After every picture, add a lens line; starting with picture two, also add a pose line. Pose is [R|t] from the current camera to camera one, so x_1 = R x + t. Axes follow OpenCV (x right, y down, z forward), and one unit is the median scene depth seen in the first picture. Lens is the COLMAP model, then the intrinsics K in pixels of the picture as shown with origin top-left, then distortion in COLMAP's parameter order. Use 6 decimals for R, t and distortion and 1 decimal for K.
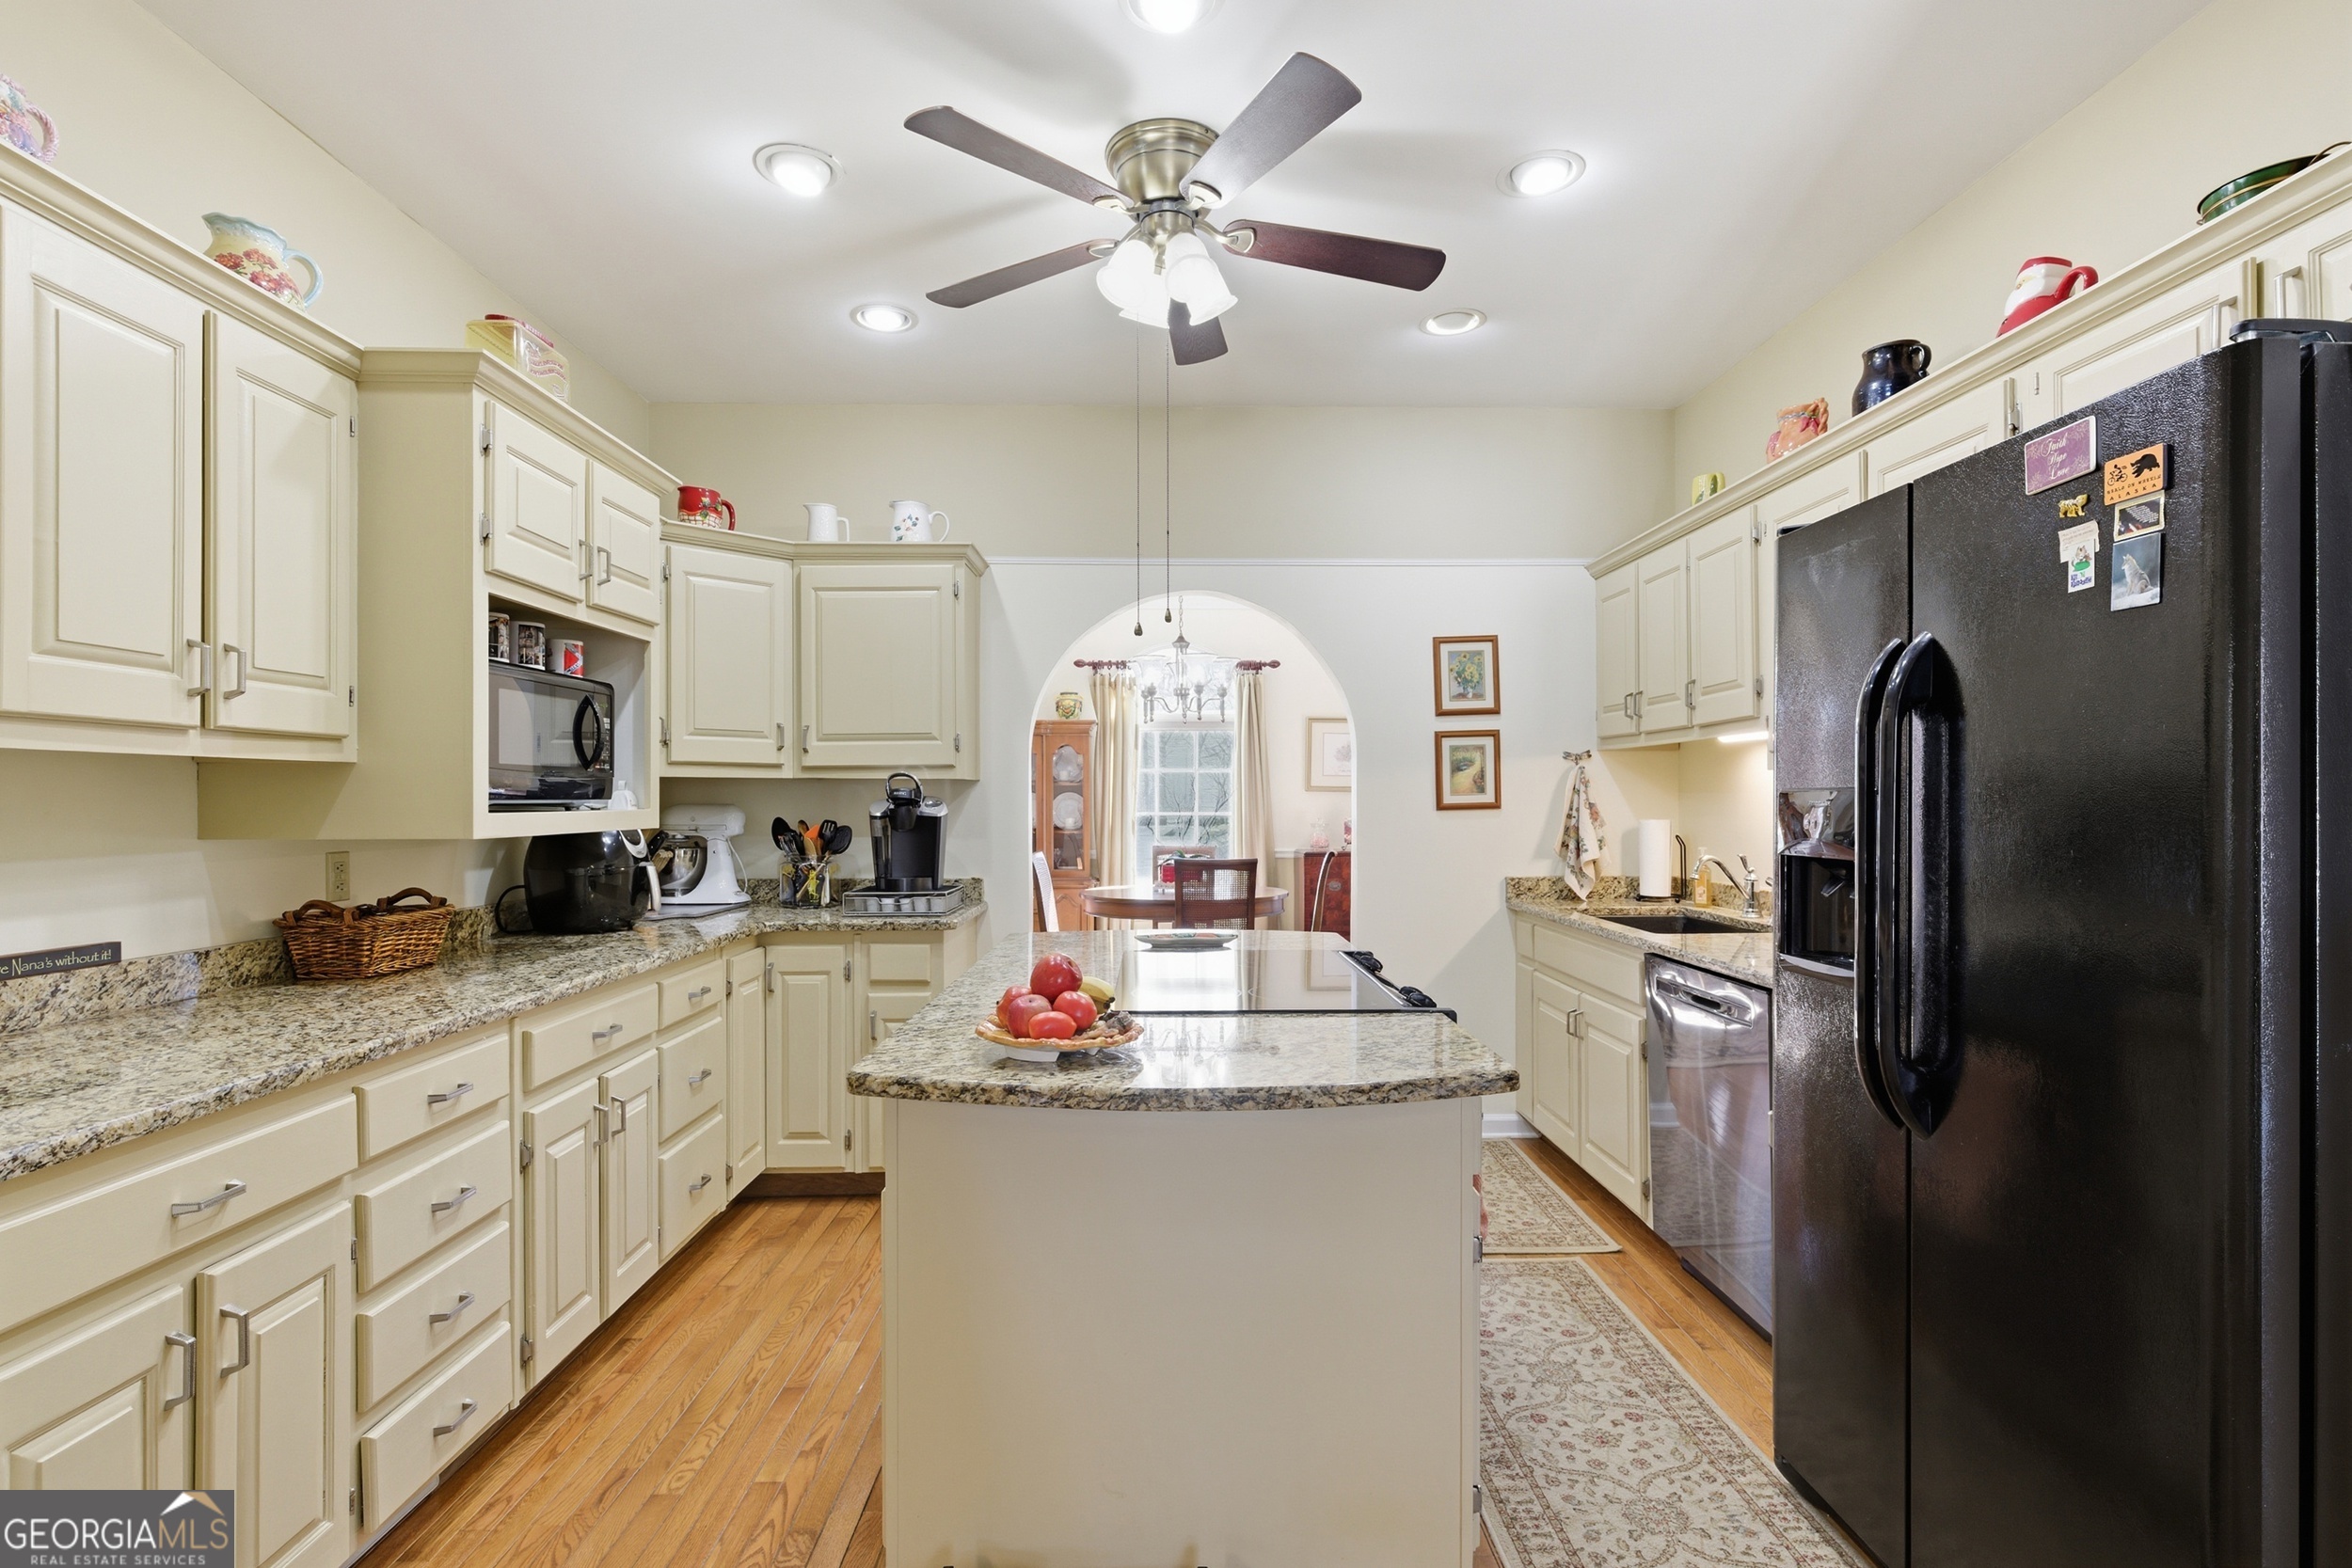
lens RADIAL K [[1119.6, 0, 1172.8], [0, 1119.6, 794.3], [0, 0, 1]] dist [-0.005013, 0.001360]
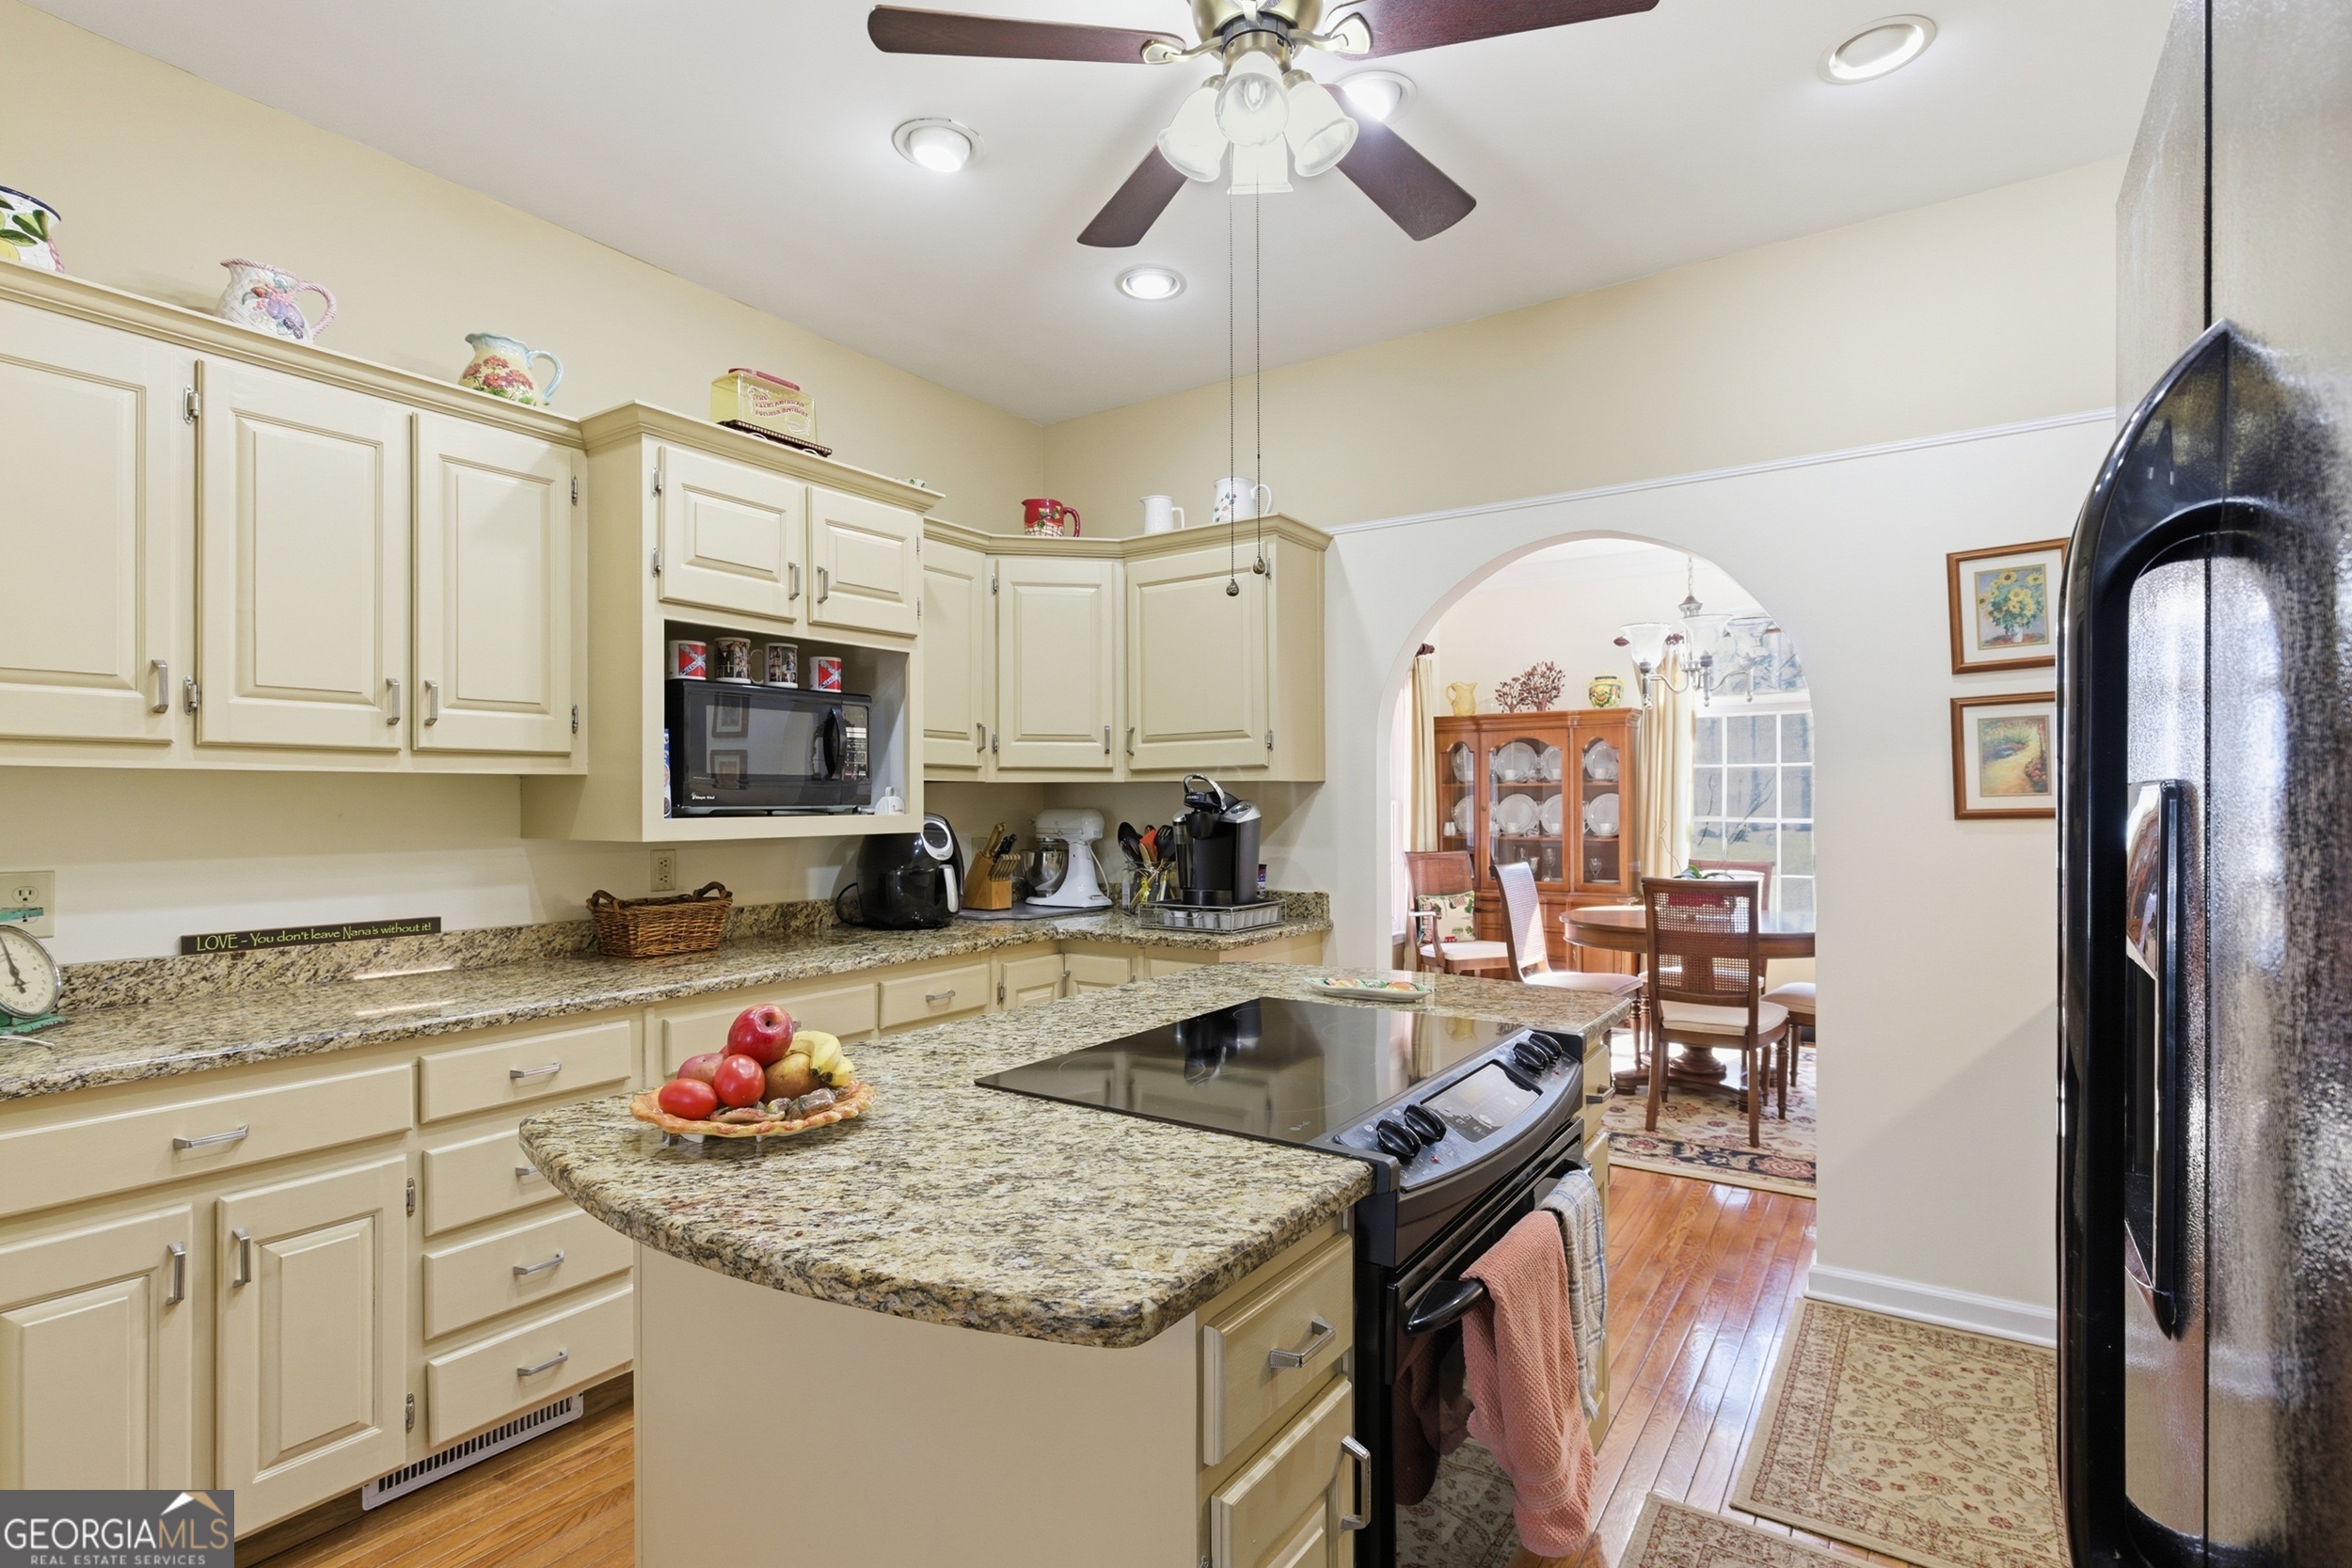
lens RADIAL K [[1119.6, 0, 1178.7], [0, 1119.6, 793.7], [0, 0, 1]] dist [-0.005013, 0.001360]
pose [[0.817580, -0.005239, -0.575791, 0.376079], [0.004849, 0.999986, -0.002214, -0.002471], [0.575795, -0.000982, 0.817594, 0.331517]]
